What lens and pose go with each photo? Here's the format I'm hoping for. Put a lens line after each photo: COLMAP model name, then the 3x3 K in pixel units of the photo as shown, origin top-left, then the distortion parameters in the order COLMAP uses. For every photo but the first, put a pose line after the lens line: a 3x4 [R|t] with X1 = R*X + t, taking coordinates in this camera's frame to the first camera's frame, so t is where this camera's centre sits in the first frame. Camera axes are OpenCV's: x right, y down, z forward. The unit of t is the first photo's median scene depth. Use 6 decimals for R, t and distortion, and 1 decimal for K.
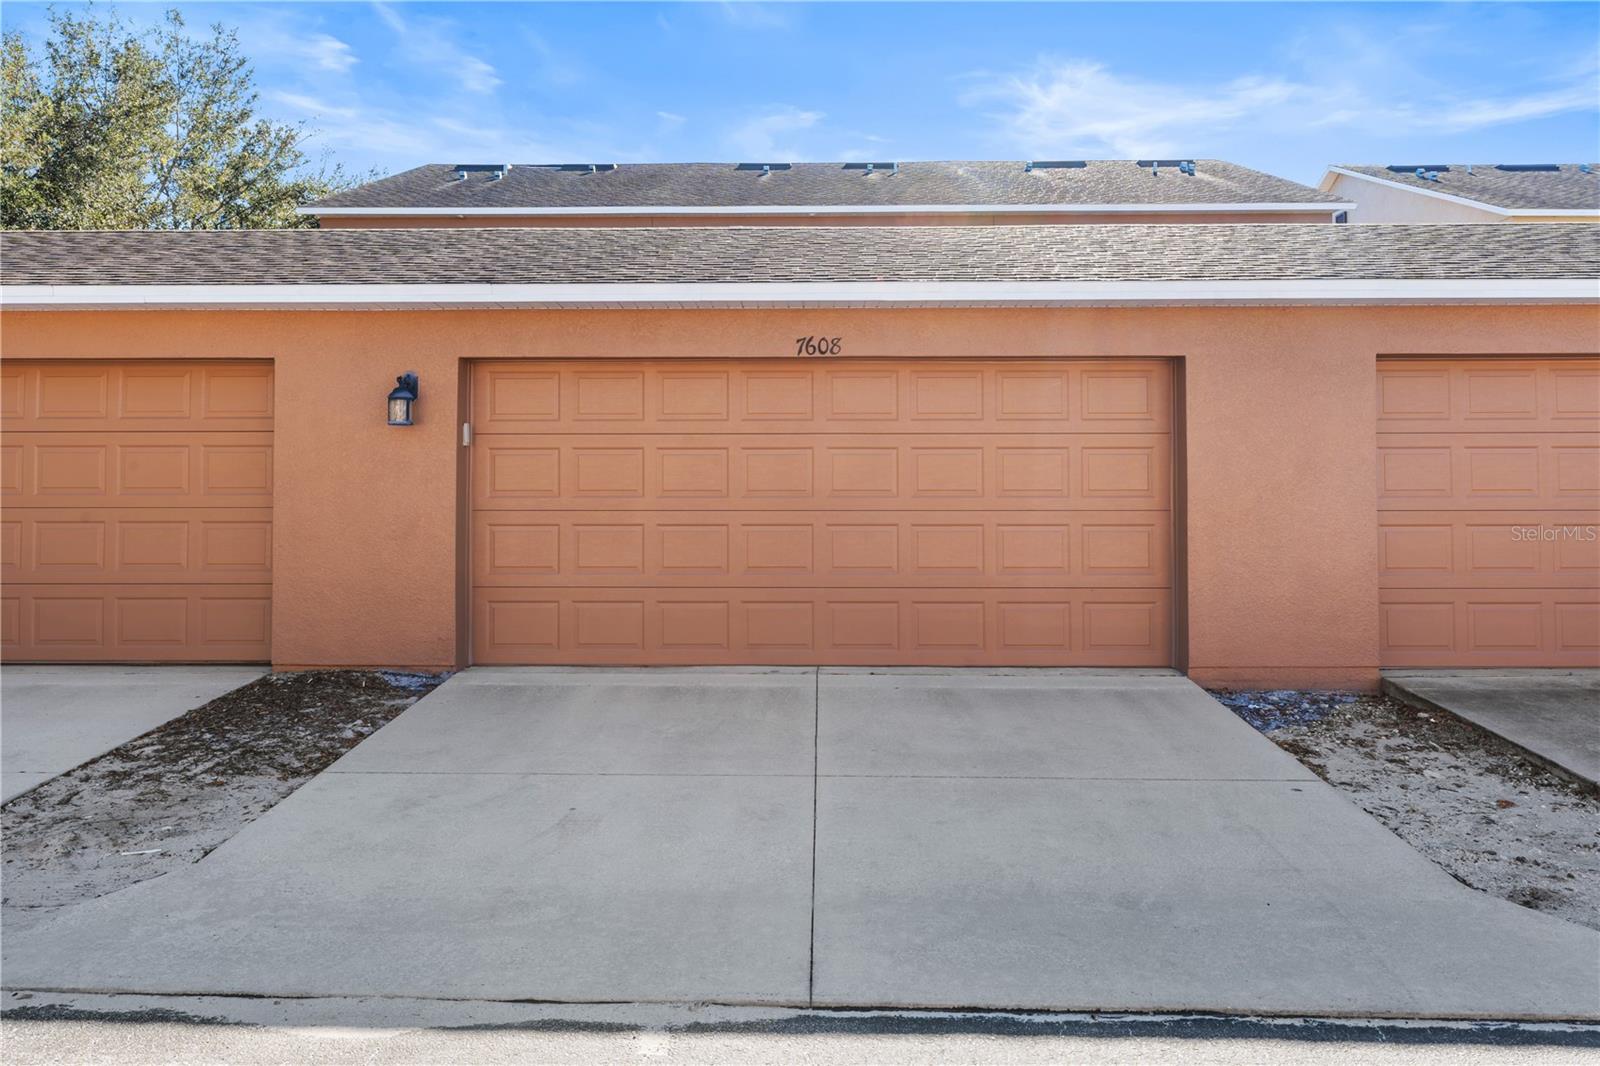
lens RADIAL K [[1096.8, 0, 800.1], [0, 1096.8, 469.9], [0, 0, 1]] dist [0.002020, 0.000719]
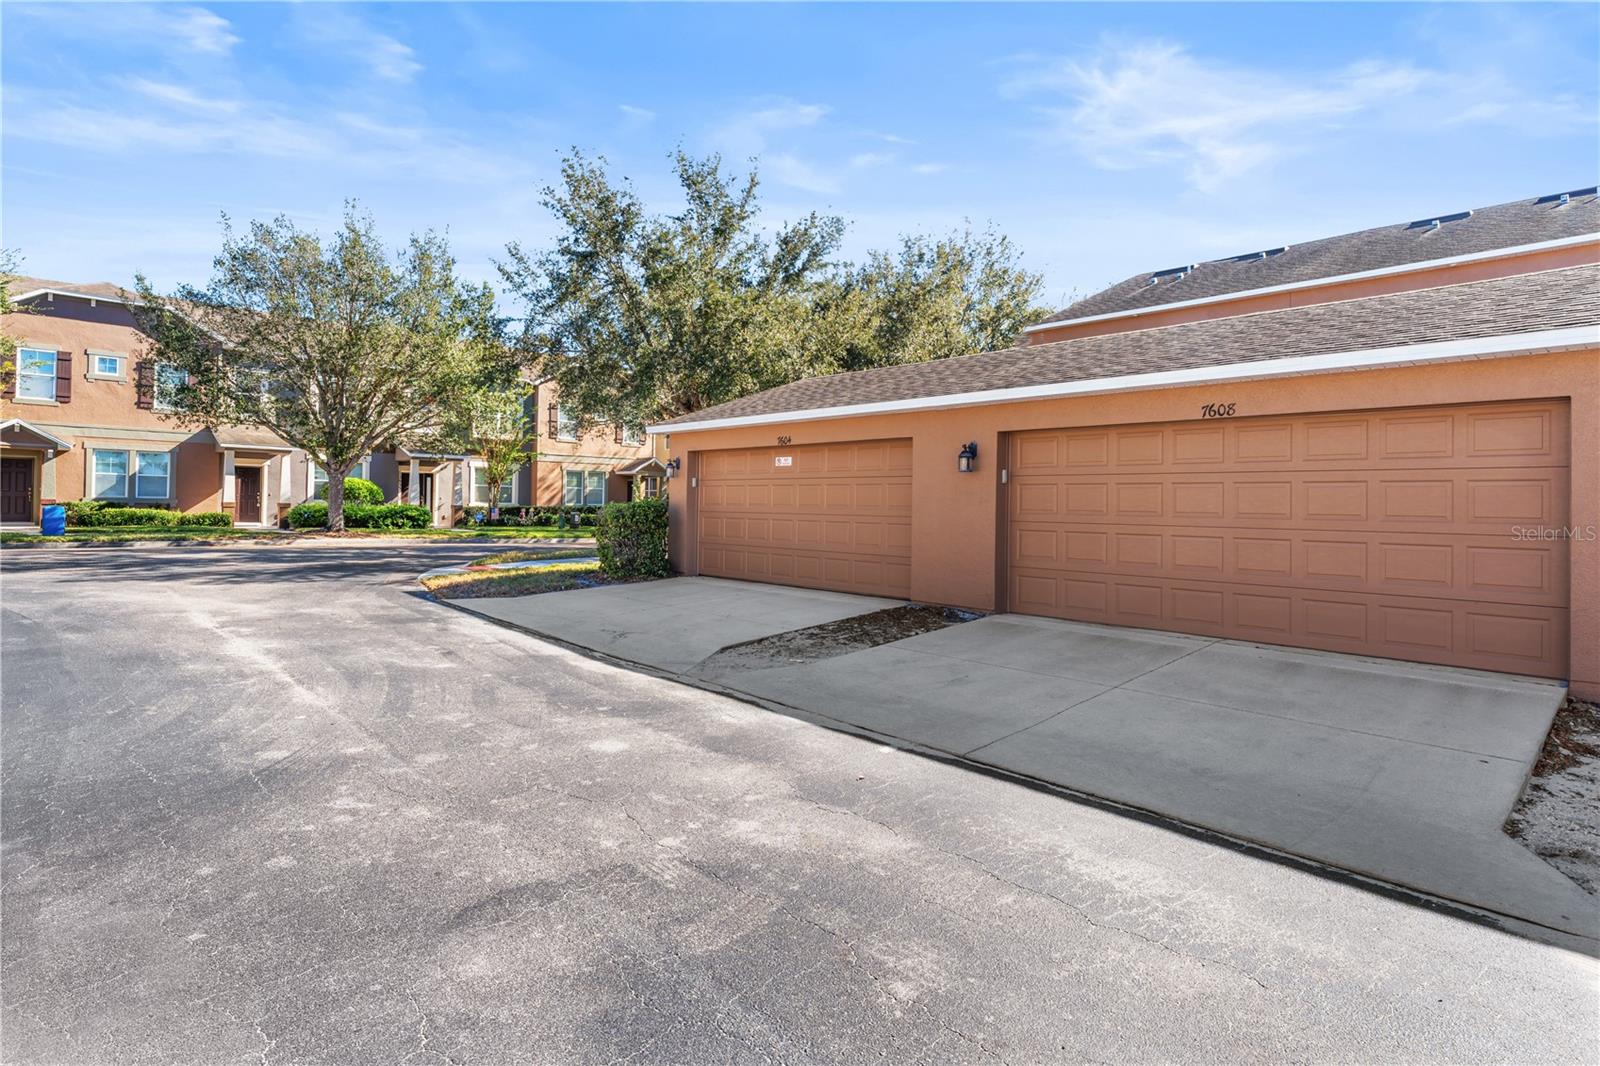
lens RADIAL K [[826.3, 0, 800.0], [0, 826.3, 533.0], [0, 0, 1]] dist [0.026727, -0.000835]
pose [[0.701681, 0.035691, -0.711597, 0.406161], [-0.006021, 0.999006, 0.044169, 0.000523], [0.712466, -0.026708, 0.701199, -0.136331]]
